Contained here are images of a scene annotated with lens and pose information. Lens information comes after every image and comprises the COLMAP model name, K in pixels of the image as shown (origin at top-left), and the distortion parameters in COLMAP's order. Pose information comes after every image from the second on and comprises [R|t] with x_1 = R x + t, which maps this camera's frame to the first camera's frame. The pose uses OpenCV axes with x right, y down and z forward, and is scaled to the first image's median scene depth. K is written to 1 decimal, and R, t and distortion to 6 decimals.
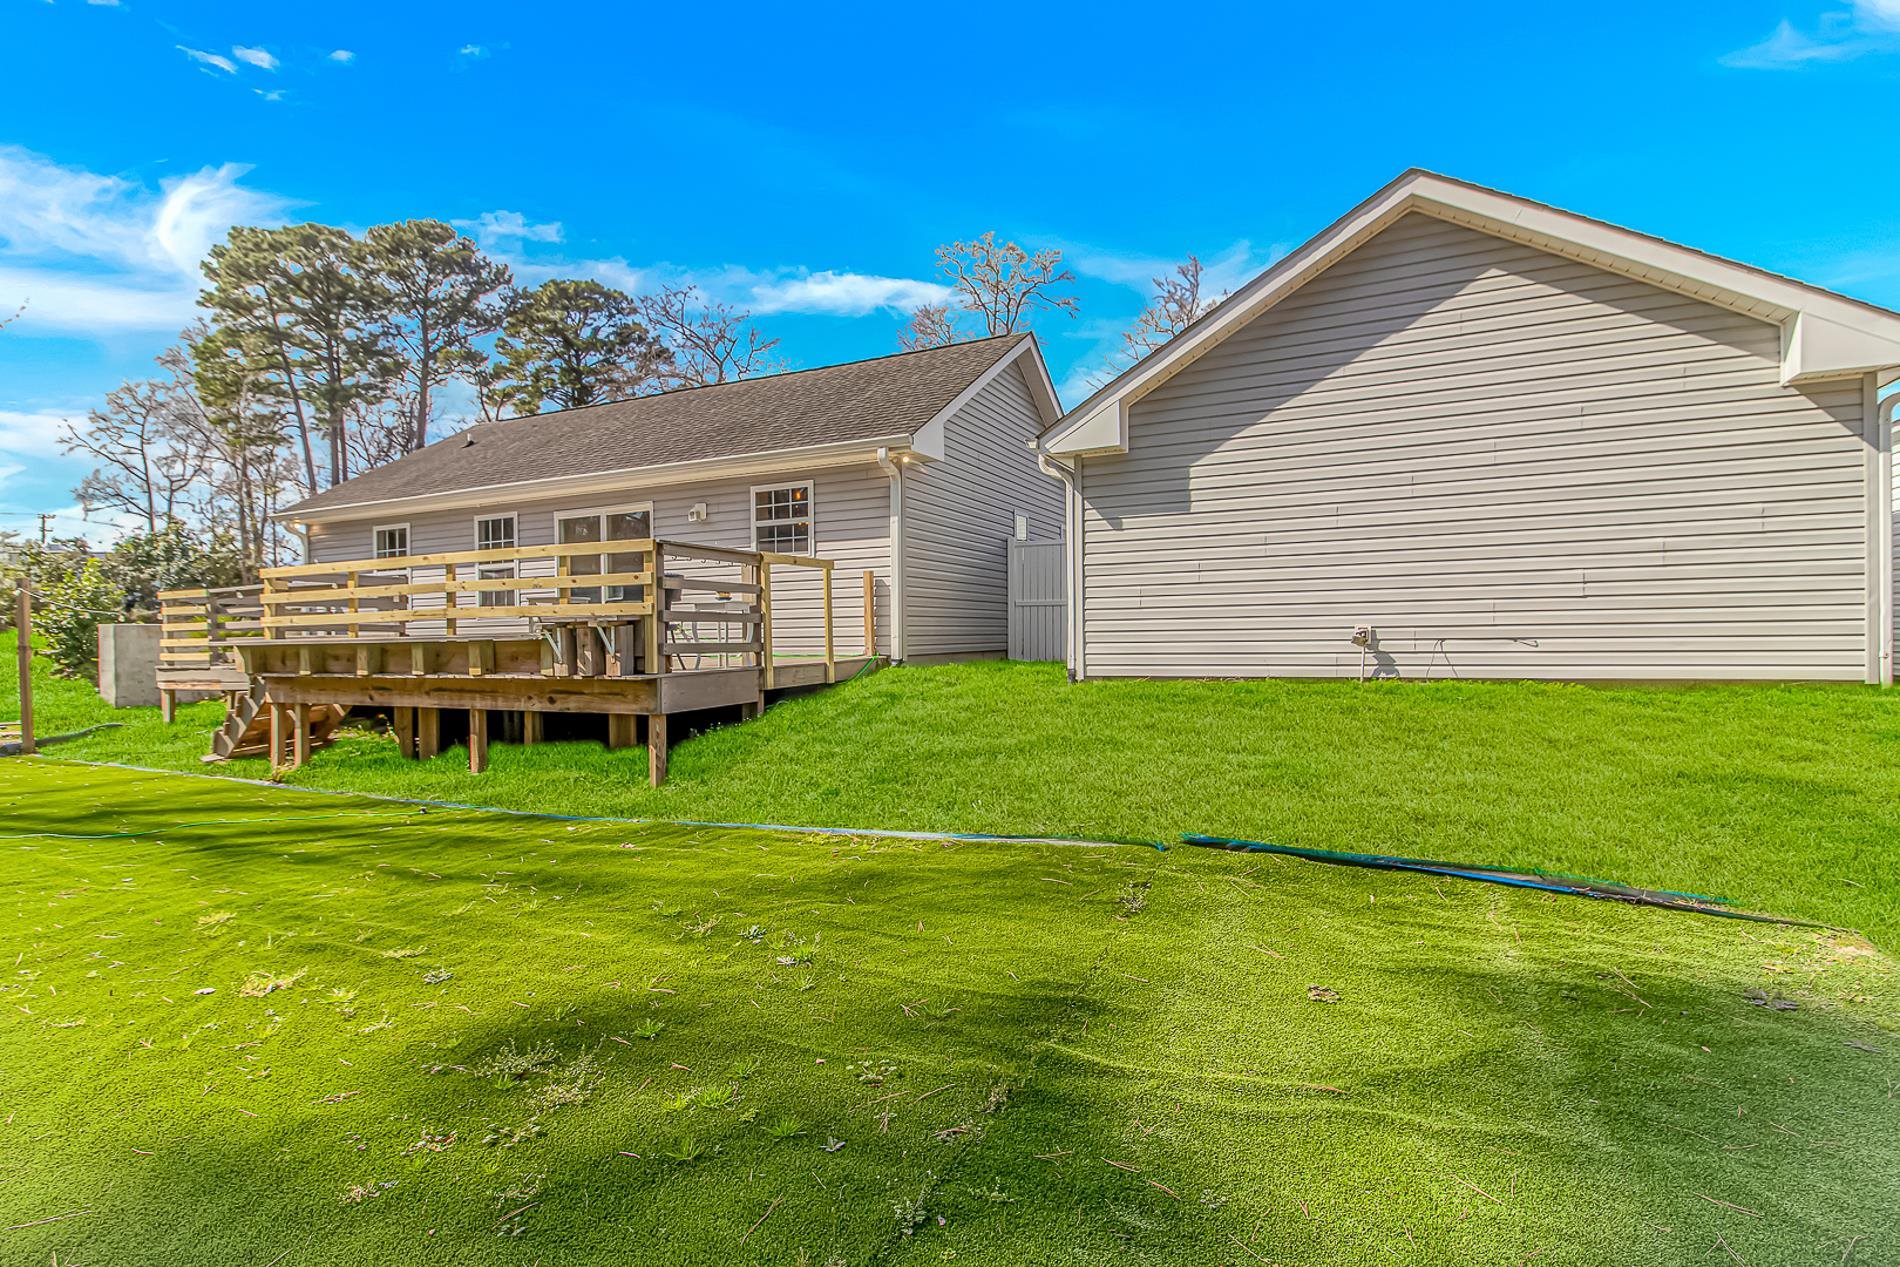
lens RADIAL K [[902.0, 0, 951.3], [0, 902.0, 648.7], [0, 0, 1]] dist [0.005265, -0.015069]
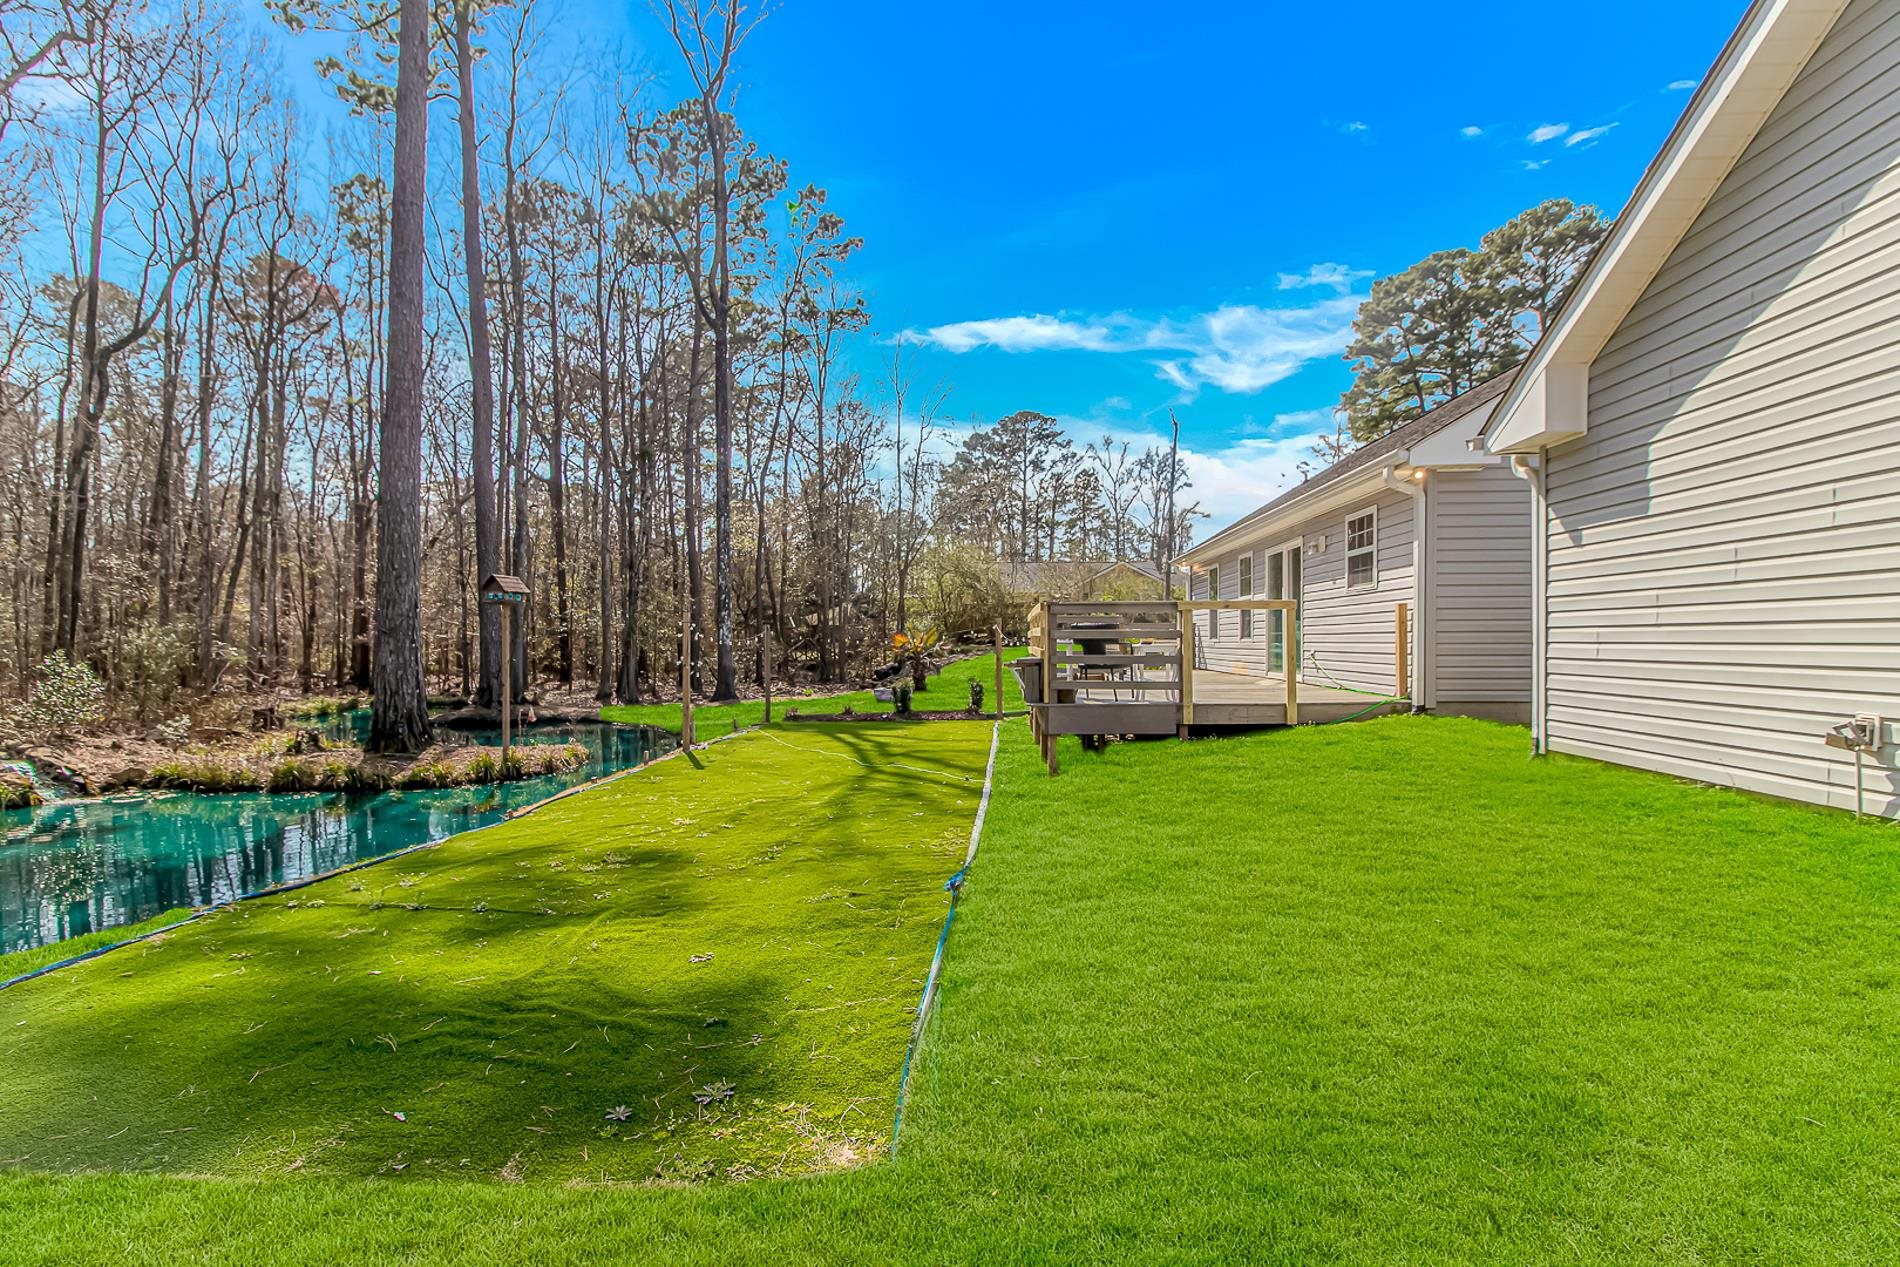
lens RADIAL K [[920.3, 0, 923.6], [0, 920.3, 640.3], [0, 0, 1]] dist [0.020128, -0.018294]
pose [[0.350644, 0.013720, -0.936408, 0.669817], [-0.018048, 0.999806, 0.007891, -0.054518], [0.936335, 0.014133, 0.350824, 0.270792]]
